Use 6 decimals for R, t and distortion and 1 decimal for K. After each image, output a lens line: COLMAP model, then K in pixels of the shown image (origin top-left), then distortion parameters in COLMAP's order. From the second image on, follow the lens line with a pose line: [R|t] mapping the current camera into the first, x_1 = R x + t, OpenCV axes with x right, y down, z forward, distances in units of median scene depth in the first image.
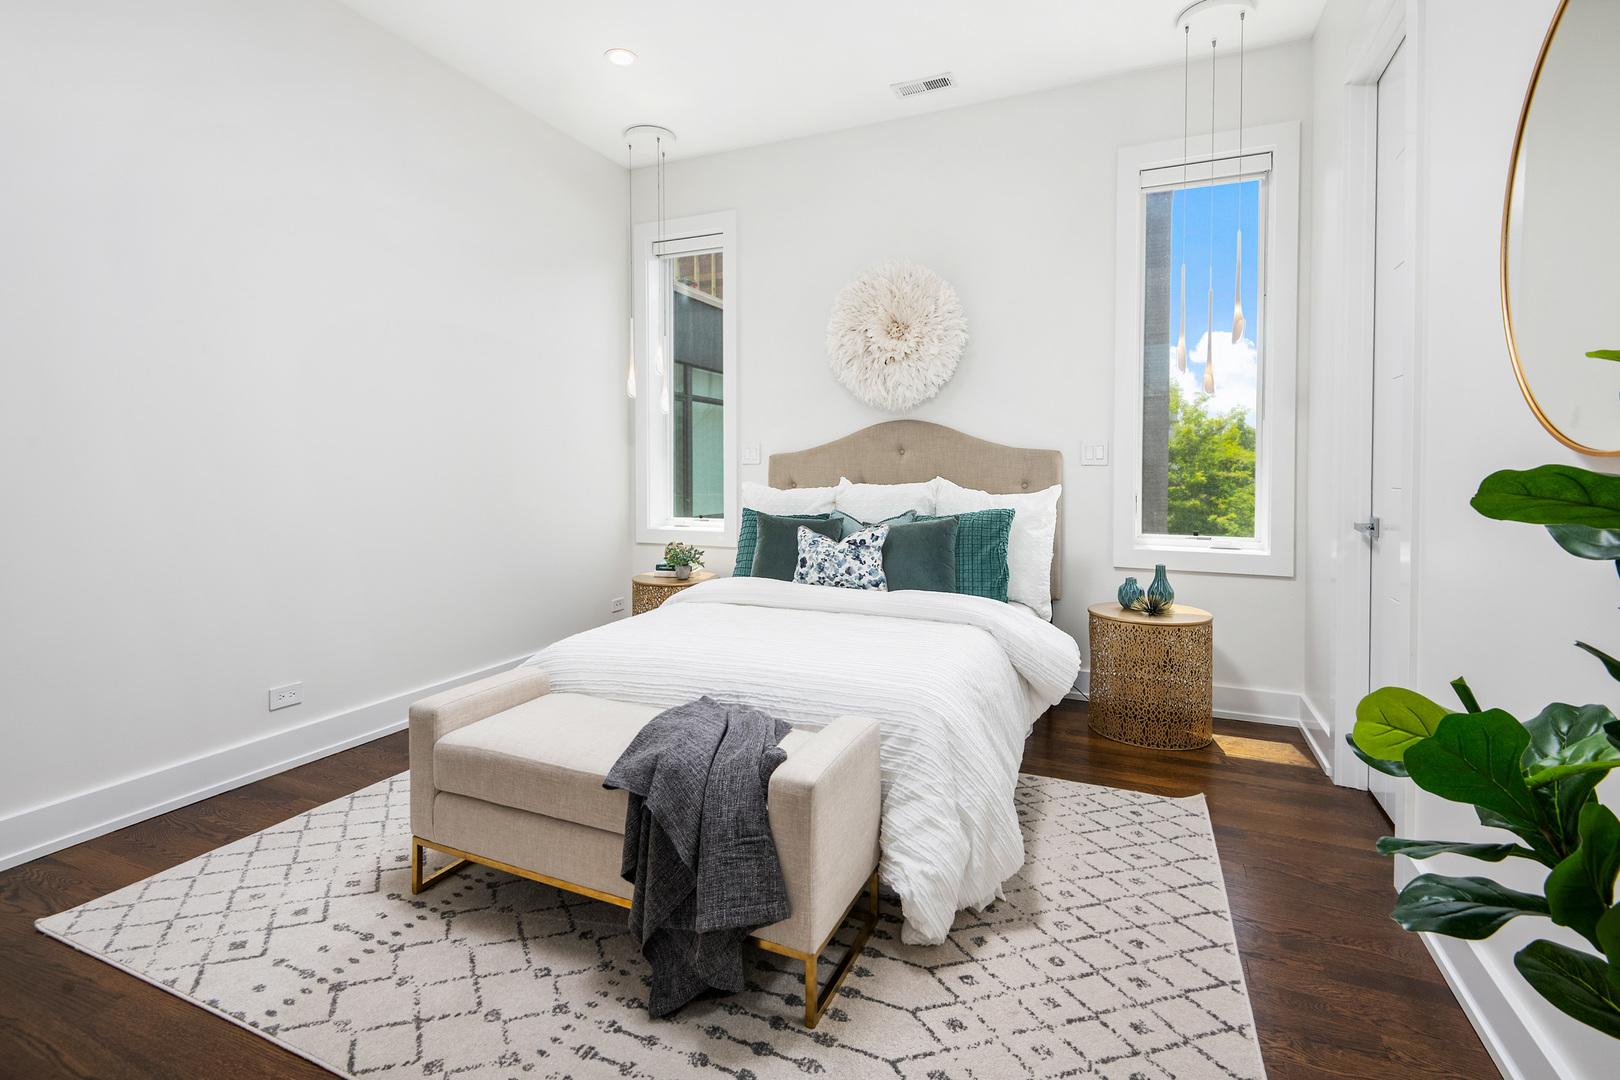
lens RADIAL K [[758.8, 0, 807.0], [0, 758.8, 486.3], [0, 0, 1]] dist [-0.000826, -0.009067]
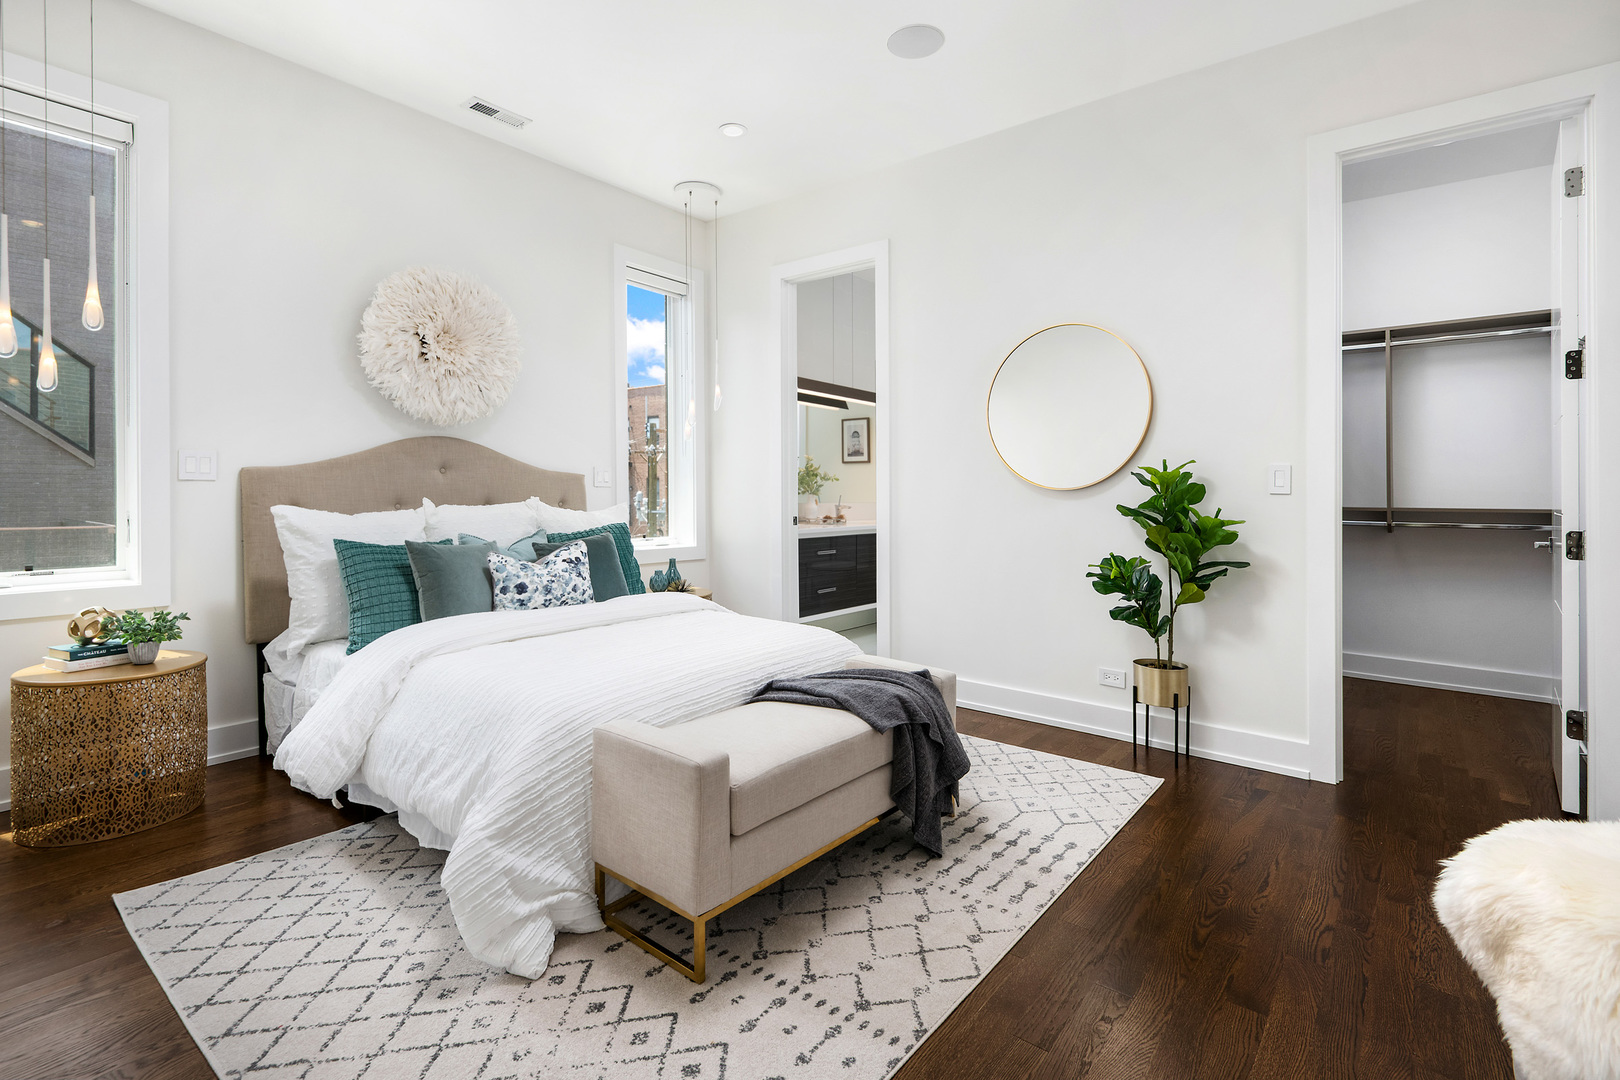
lens RADIAL K [[758.8, 0, 807.0], [0, 758.8, 486.3], [0, 0, 1]] dist [-0.000826, -0.009067]
pose [[0.268845, 0.001972, 0.963182, -0.855540], [0.020628, 0.999757, -0.007804, -0.012773], [-0.962963, 0.021967, 0.268739, 0.413814]]
